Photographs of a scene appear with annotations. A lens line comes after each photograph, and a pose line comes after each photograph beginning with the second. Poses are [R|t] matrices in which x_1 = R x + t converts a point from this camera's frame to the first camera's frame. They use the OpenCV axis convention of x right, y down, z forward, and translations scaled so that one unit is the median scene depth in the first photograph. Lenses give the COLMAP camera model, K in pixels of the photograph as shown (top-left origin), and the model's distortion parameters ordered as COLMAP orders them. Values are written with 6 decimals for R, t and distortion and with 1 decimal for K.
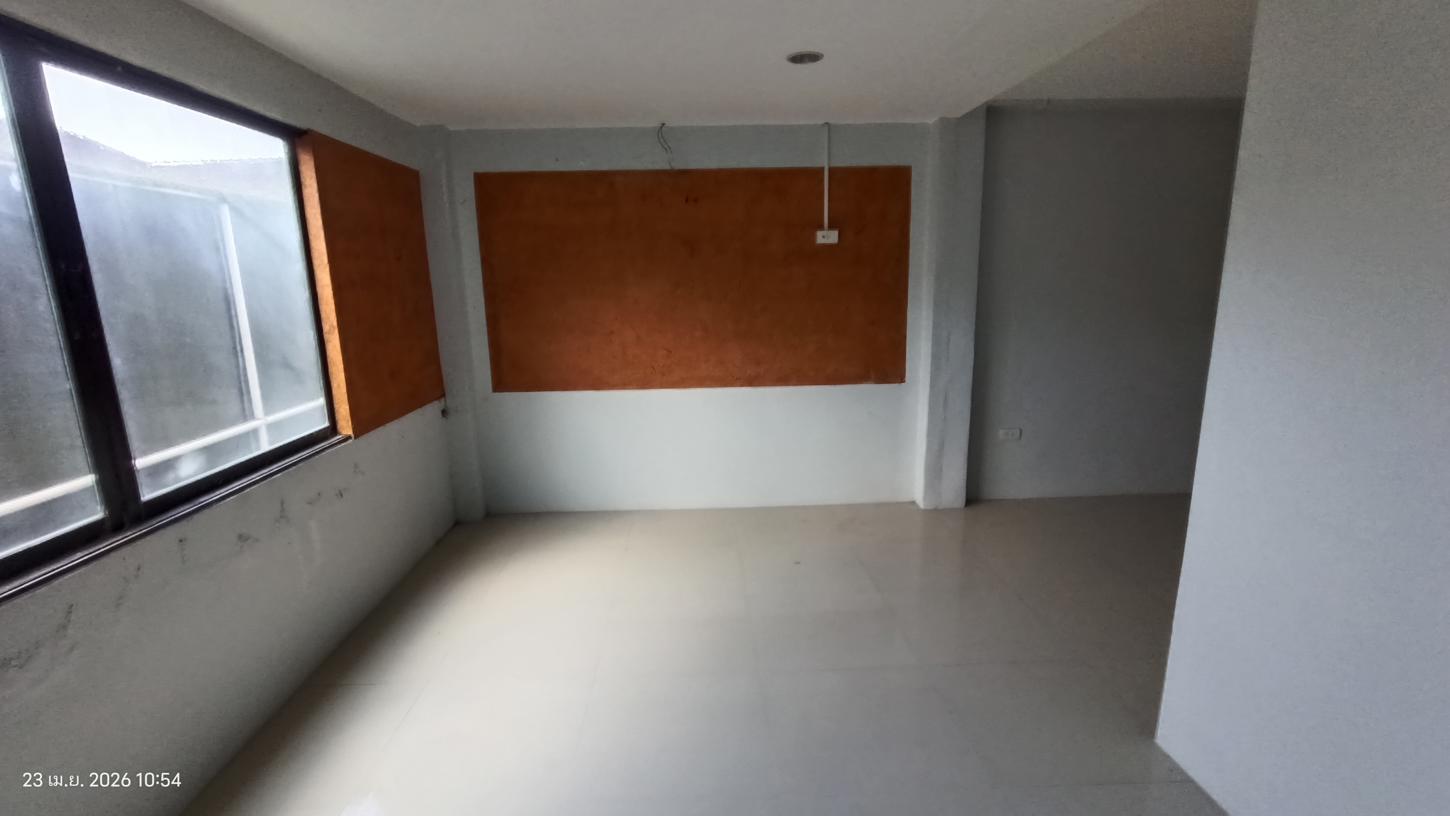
lens RADIAL K [[666.1, 0, 725.0], [0, 666.1, 408.0], [0, 0, 1]] dist [-0.000010, 0.000220]
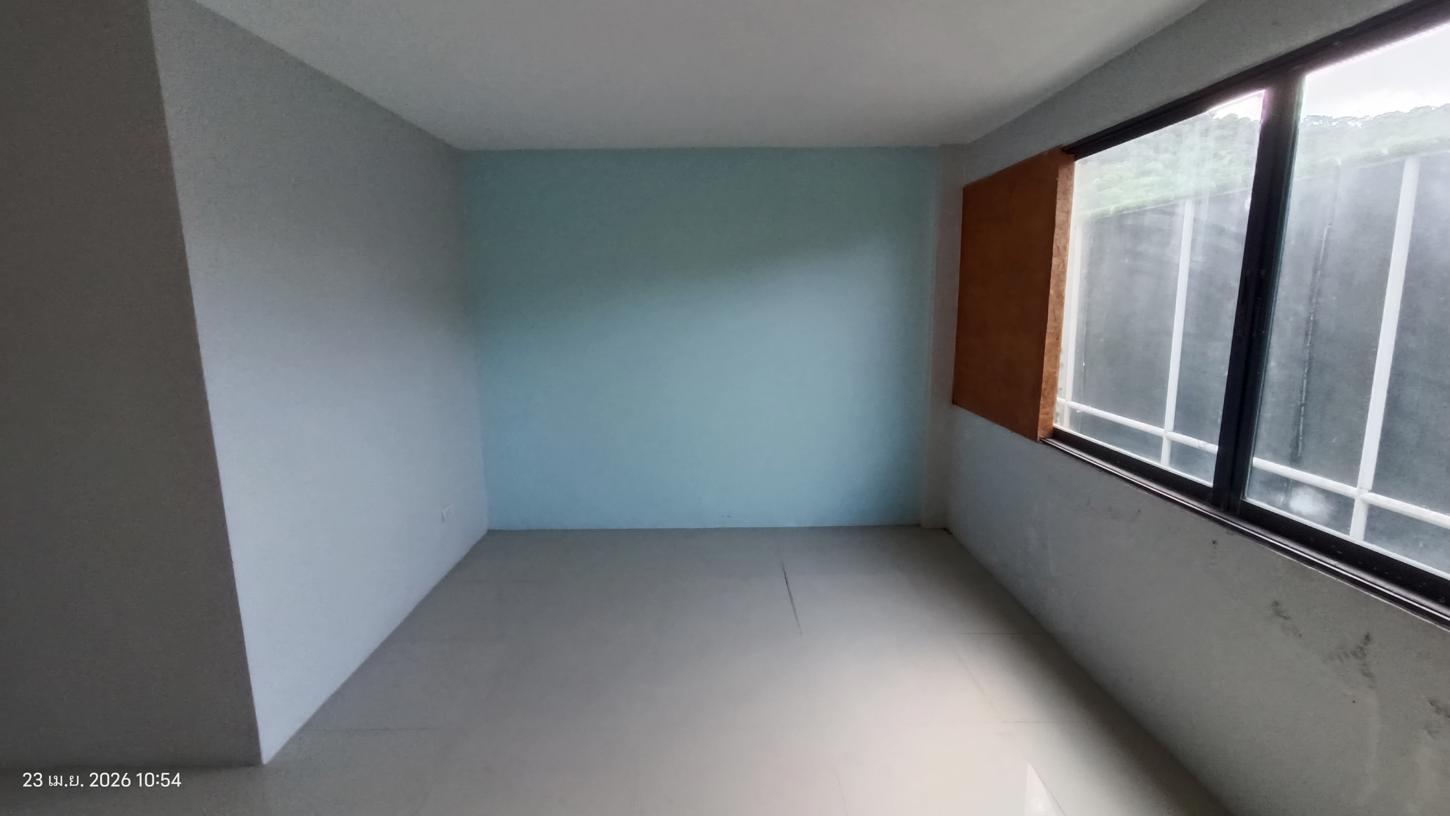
lens RADIAL K [[666.1, 0, 725.0], [0, 666.1, 408.0], [0, 0, 1]] dist [-0.000010, 0.000220]
pose [[-0.998419, 0.001483, 0.056189, -0.135539], [0.020402, 0.941041, 0.337677, -0.345246], [-0.052375, 0.338290, -0.939583, 1.912508]]
